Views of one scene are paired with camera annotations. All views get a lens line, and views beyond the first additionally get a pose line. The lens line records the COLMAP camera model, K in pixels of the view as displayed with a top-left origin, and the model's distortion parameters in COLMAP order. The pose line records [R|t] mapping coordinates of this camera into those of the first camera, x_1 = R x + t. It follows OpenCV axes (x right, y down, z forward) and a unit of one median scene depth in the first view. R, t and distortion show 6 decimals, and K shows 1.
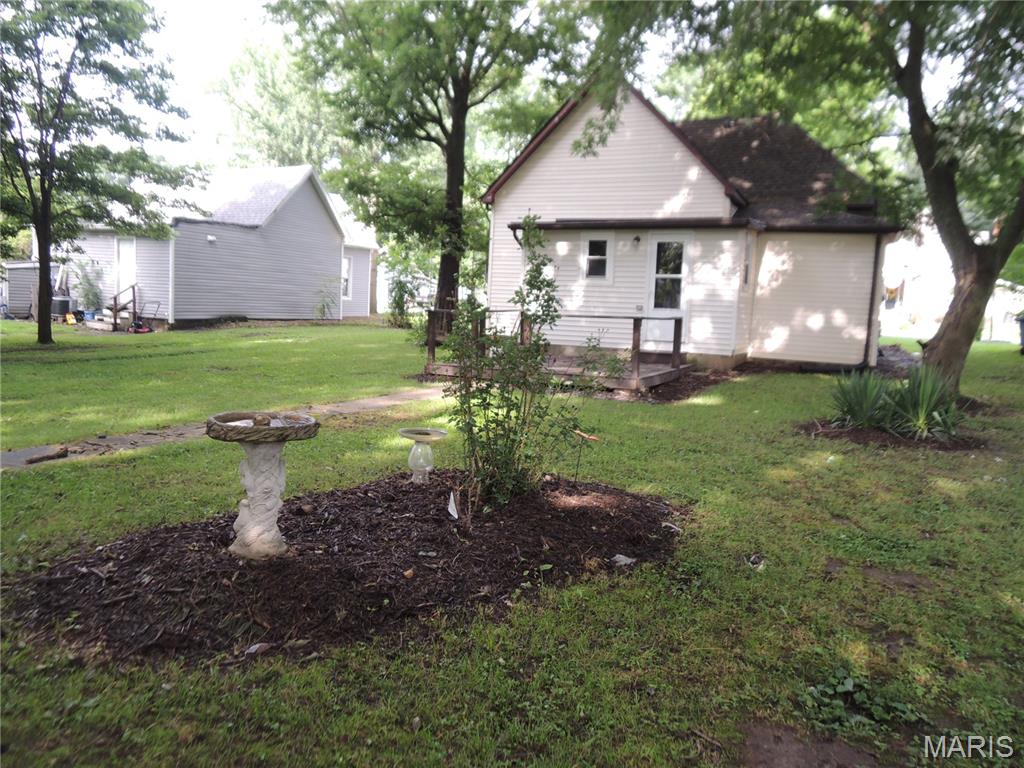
lens RADIAL K [[729.6, 0, 512.9], [0, 729.6, 383.0], [0, 0, 1]] dist [-0.031030, 0.002256]
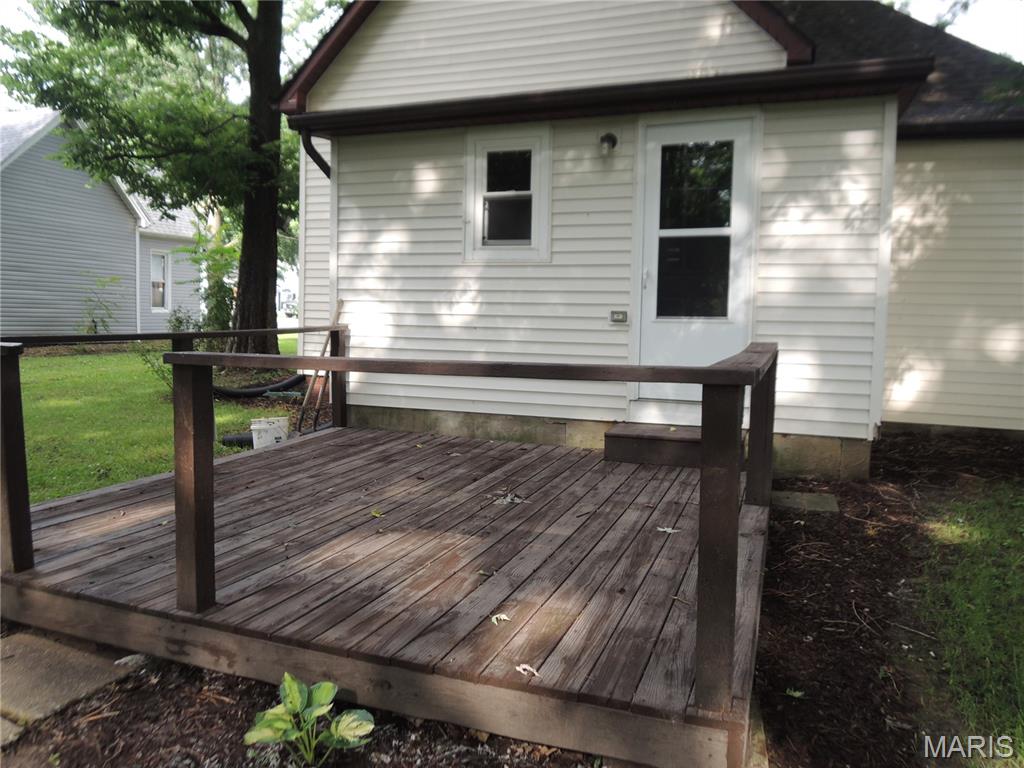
lens RADIAL K [[729.6, 0, 513.3], [0, 729.6, 382.3], [0, 0, 1]] dist [-0.031030, 0.002256]
pose [[0.994260, -0.026827, 0.103574, 0.074125], [0.028359, 0.999509, -0.013348, -0.062871], [-0.103165, 0.016208, 0.994532, 0.602804]]
